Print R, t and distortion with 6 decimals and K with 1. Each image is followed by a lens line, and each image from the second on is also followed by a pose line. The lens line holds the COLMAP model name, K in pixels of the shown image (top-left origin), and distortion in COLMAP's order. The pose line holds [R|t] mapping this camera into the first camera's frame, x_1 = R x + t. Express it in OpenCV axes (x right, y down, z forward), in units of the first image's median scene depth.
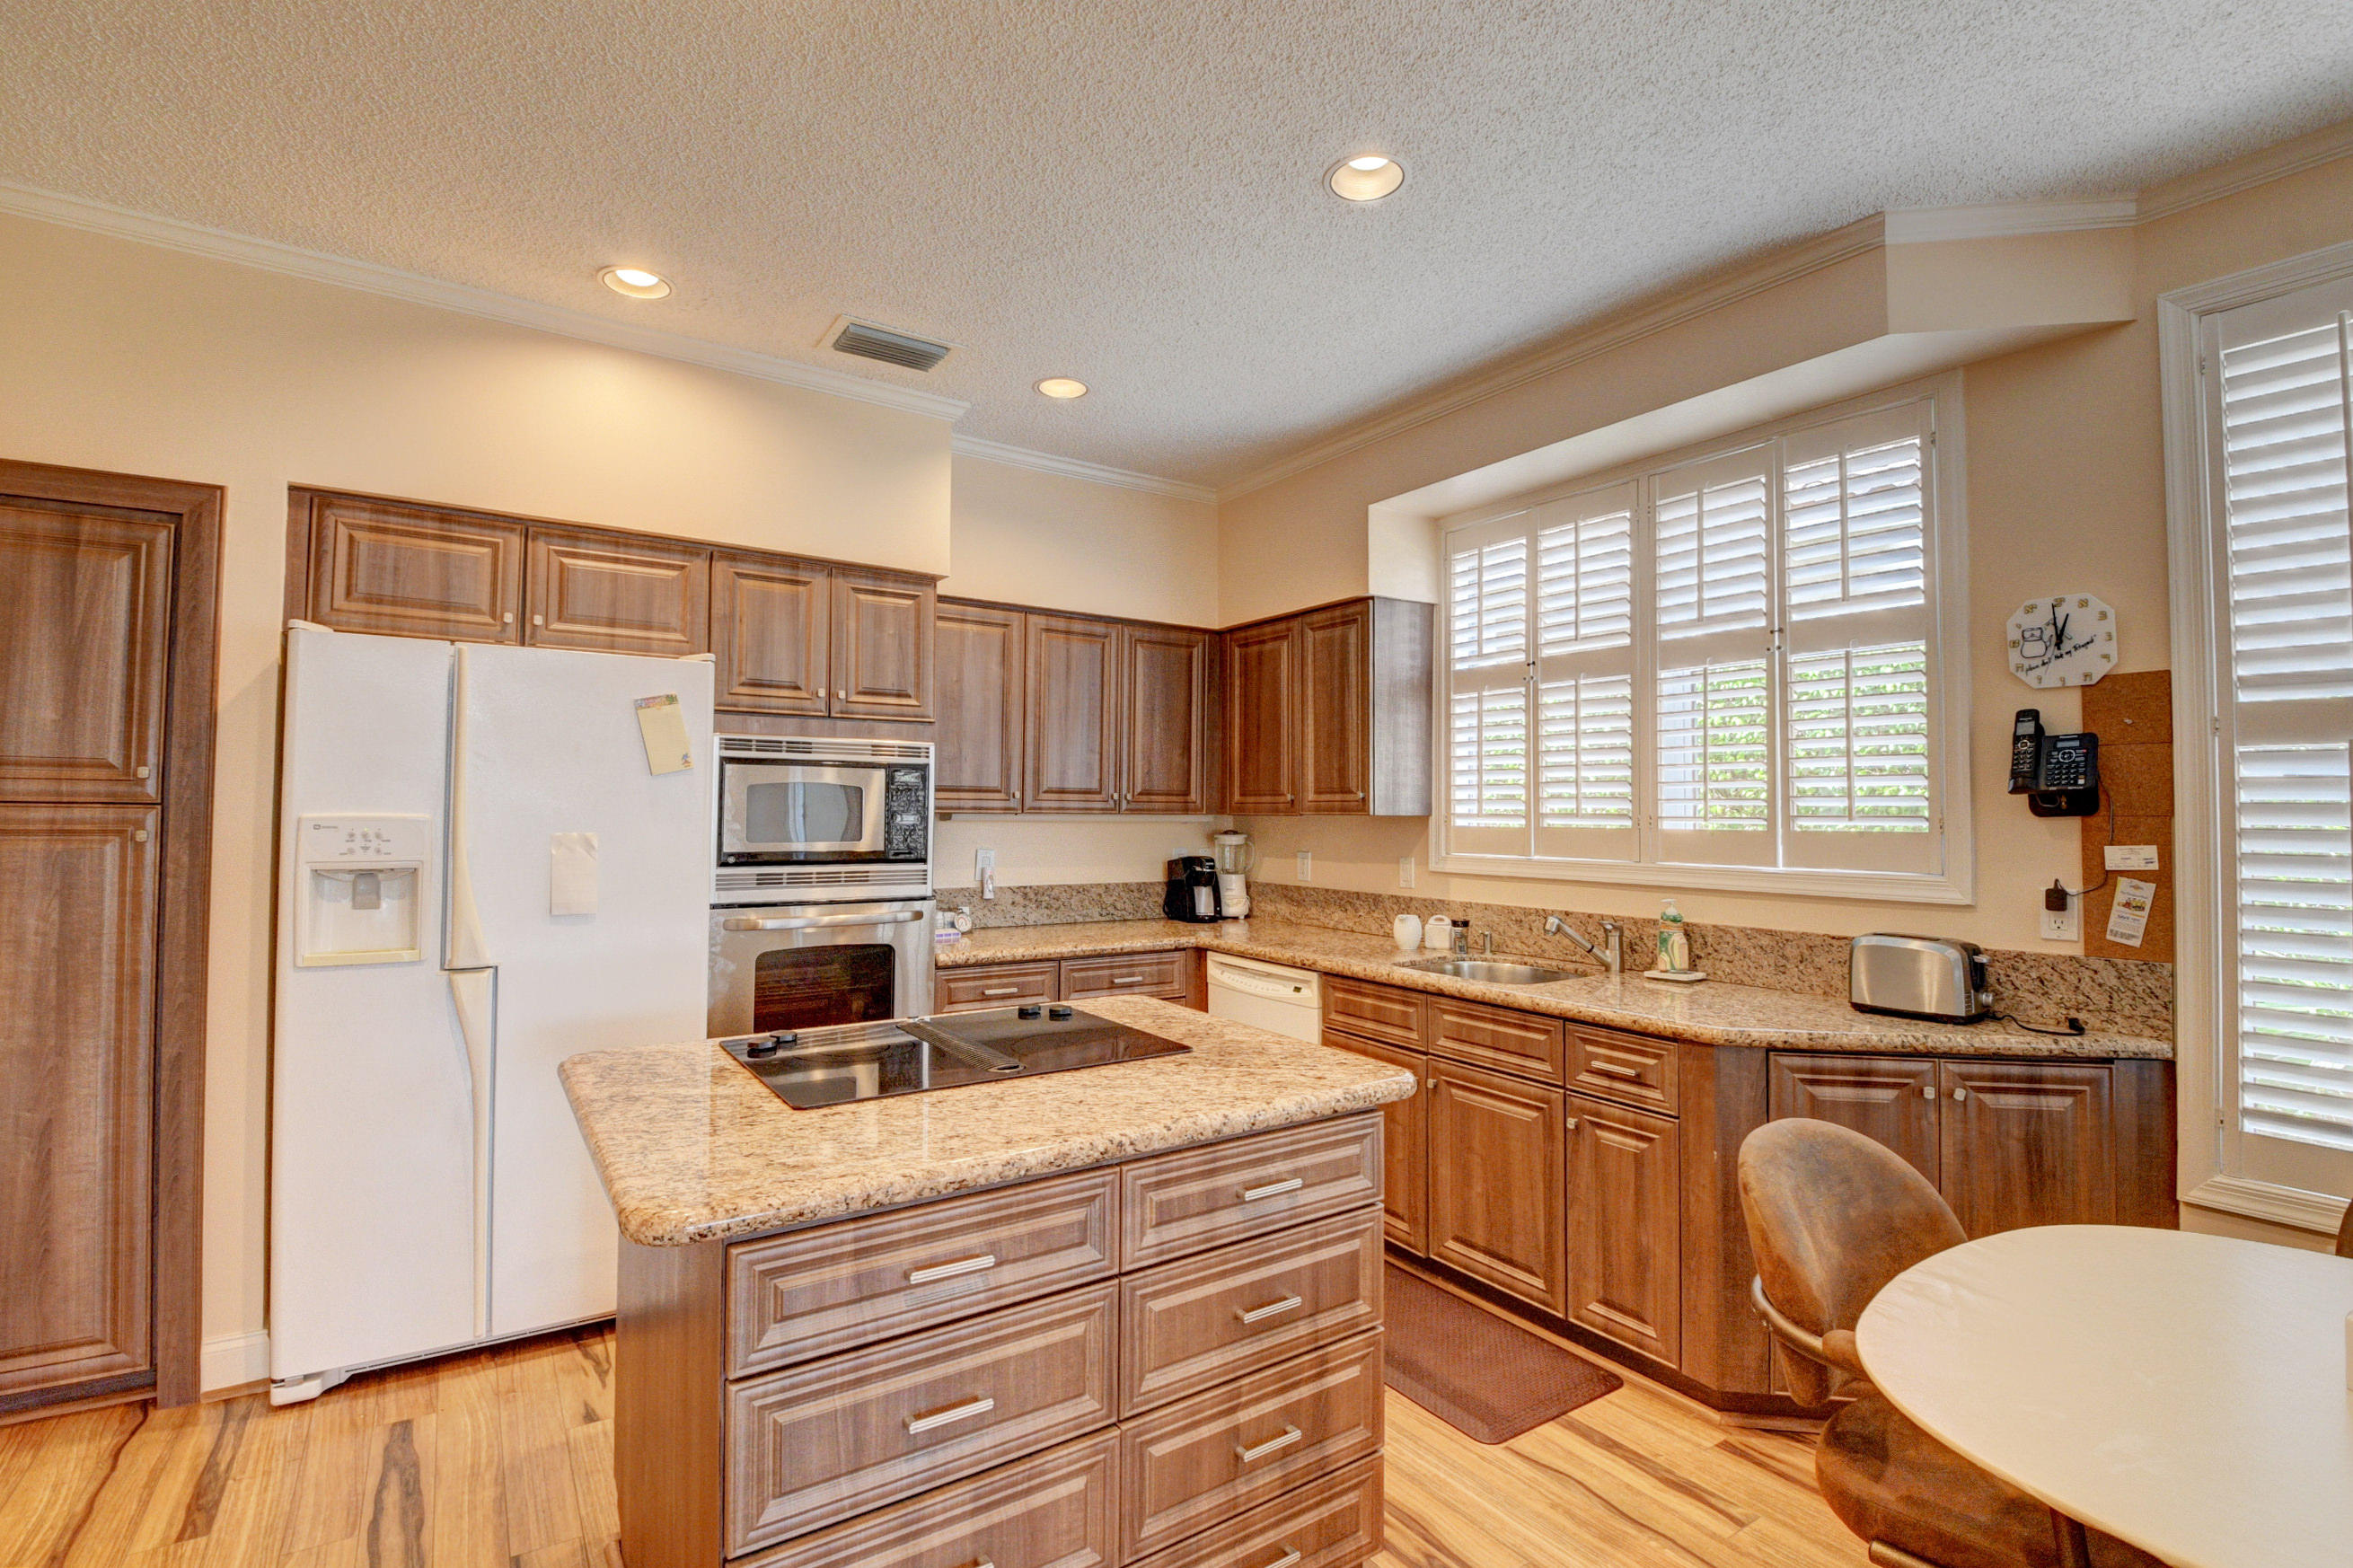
lens RADIAL K [[1026.9, 0, 1176.5], [0, 1026.9, 784.0], [0, 0, 1]] dist [0.016262, -0.027643]
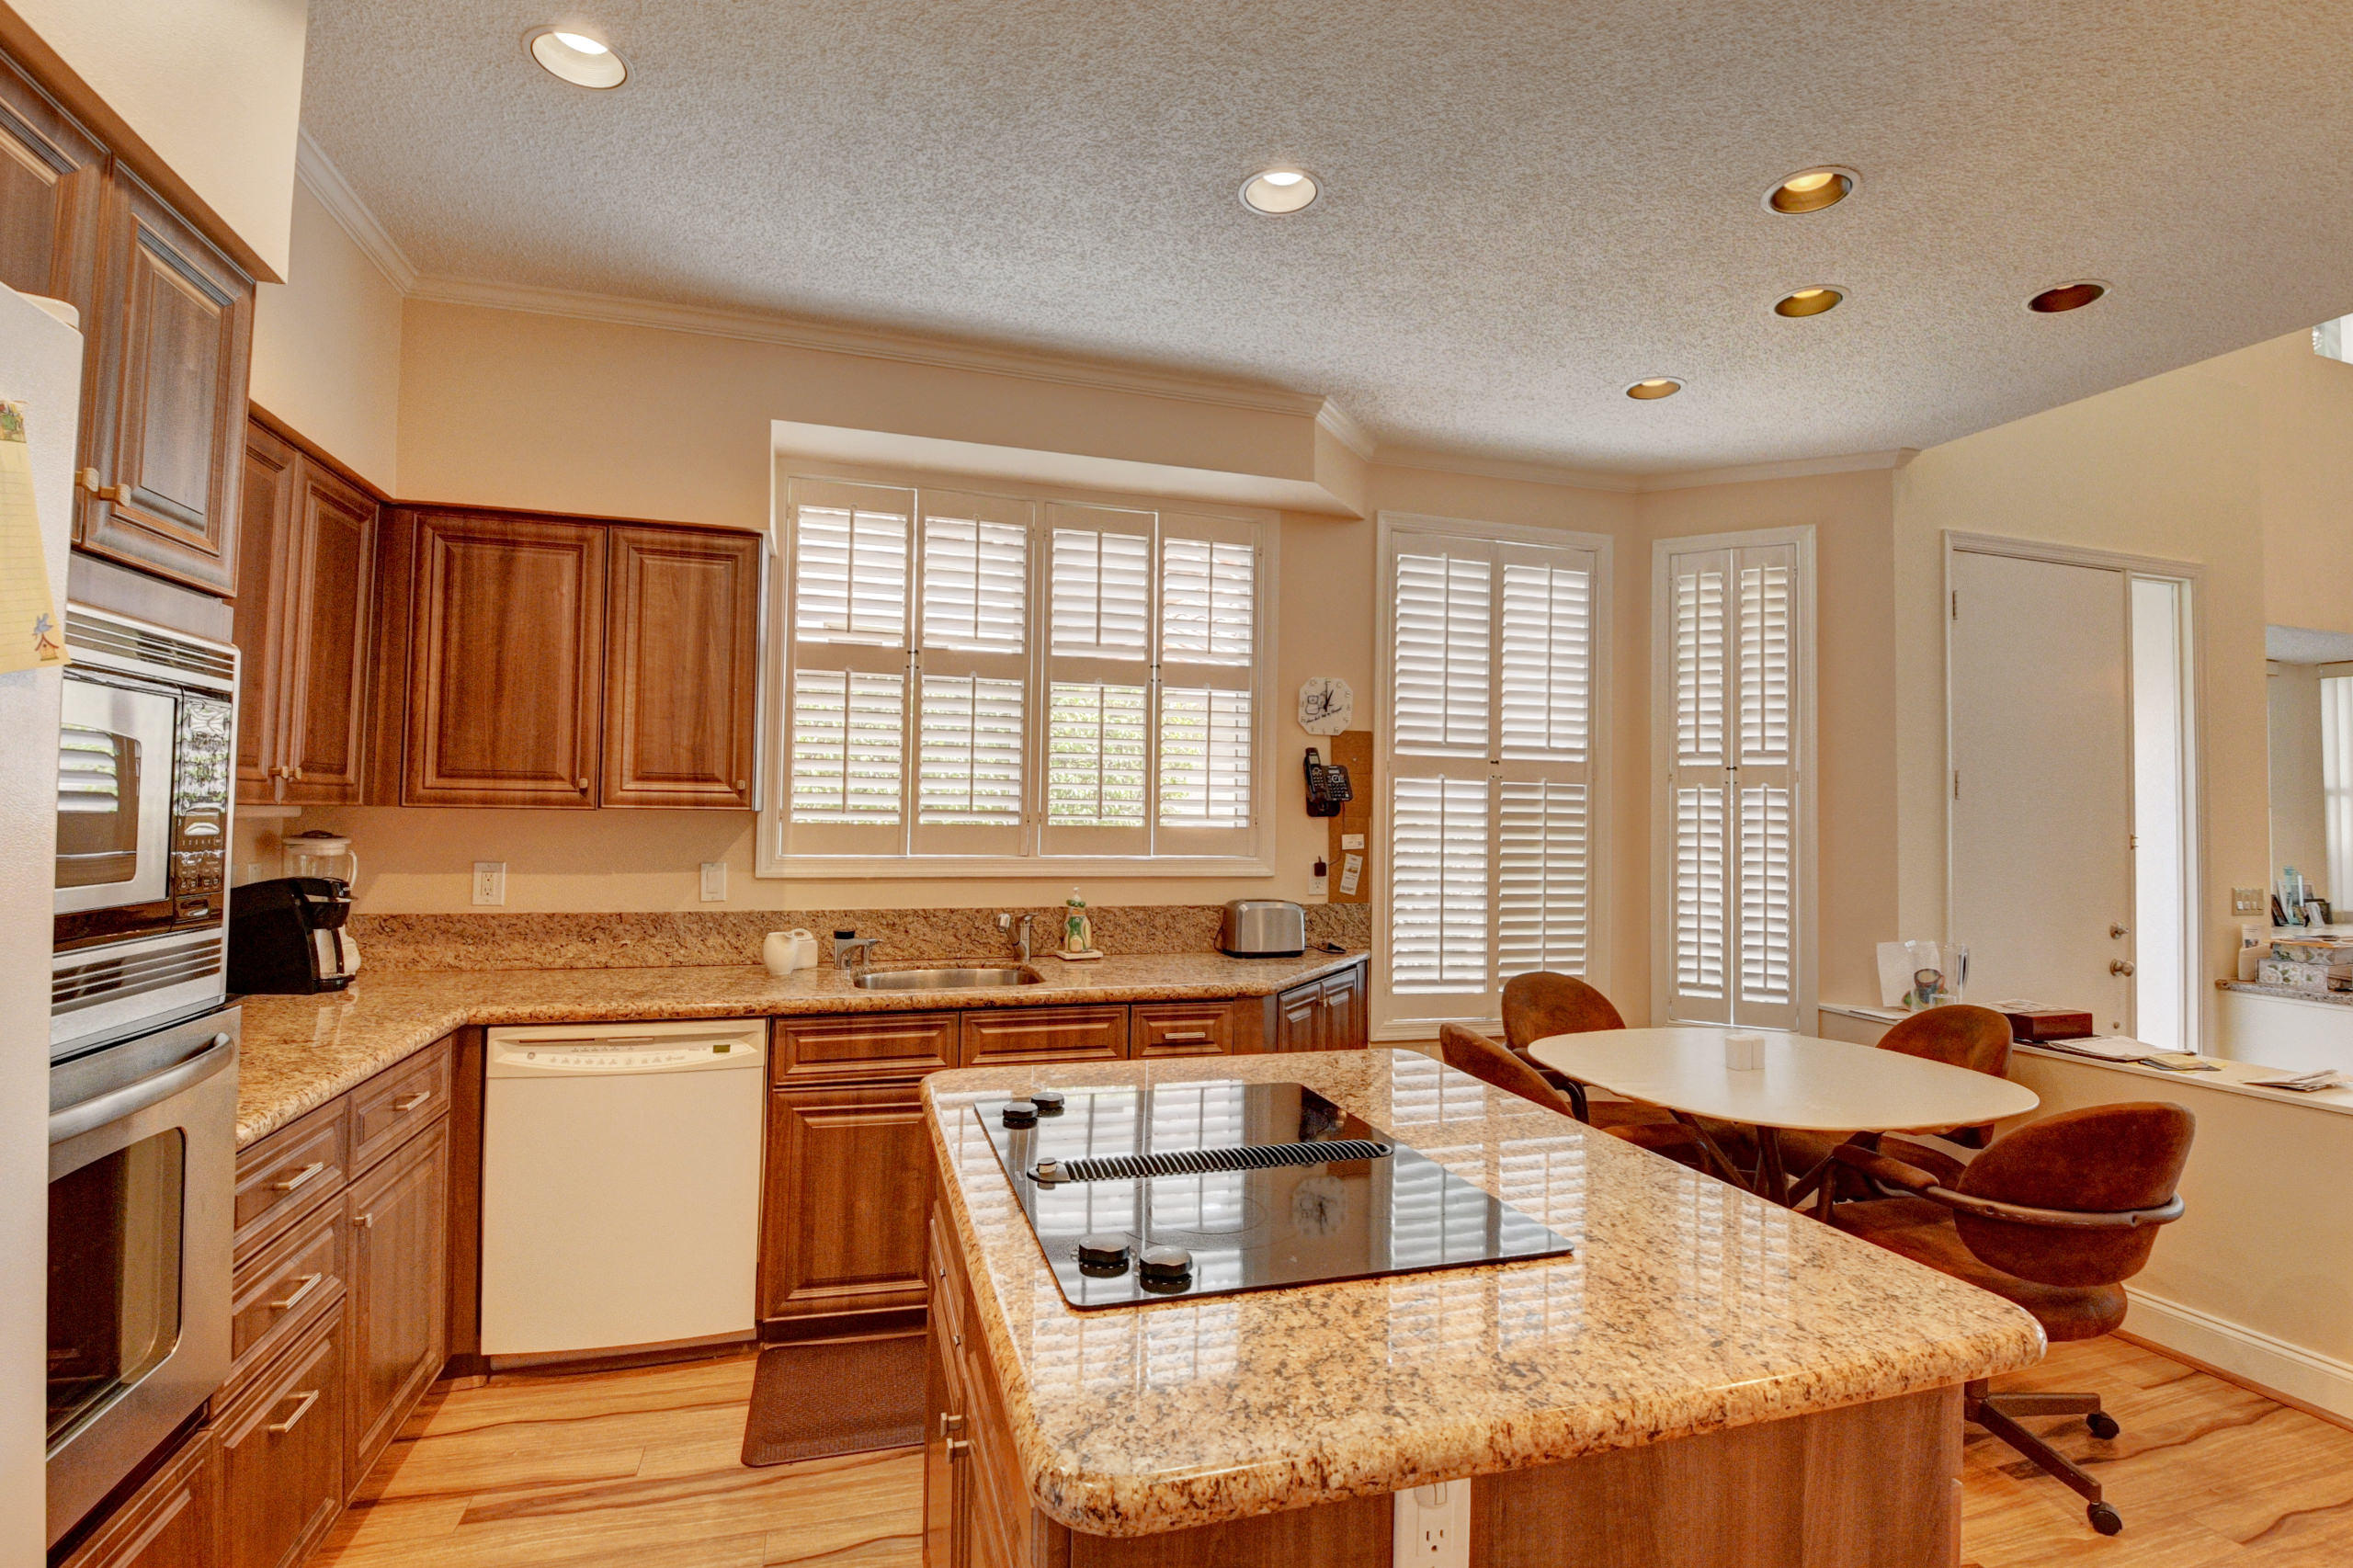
lens RADIAL K [[1026.9, 0, 1176.5], [0, 1026.9, 784.0], [0, 0, 1]] dist [0.016262, -0.027643]
pose [[0.326931, 0.029542, 0.944586, -0.559248], [-0.038639, 0.999093, -0.017873, 0.014588], [-0.944258, -0.030655, 0.327776, 0.540605]]
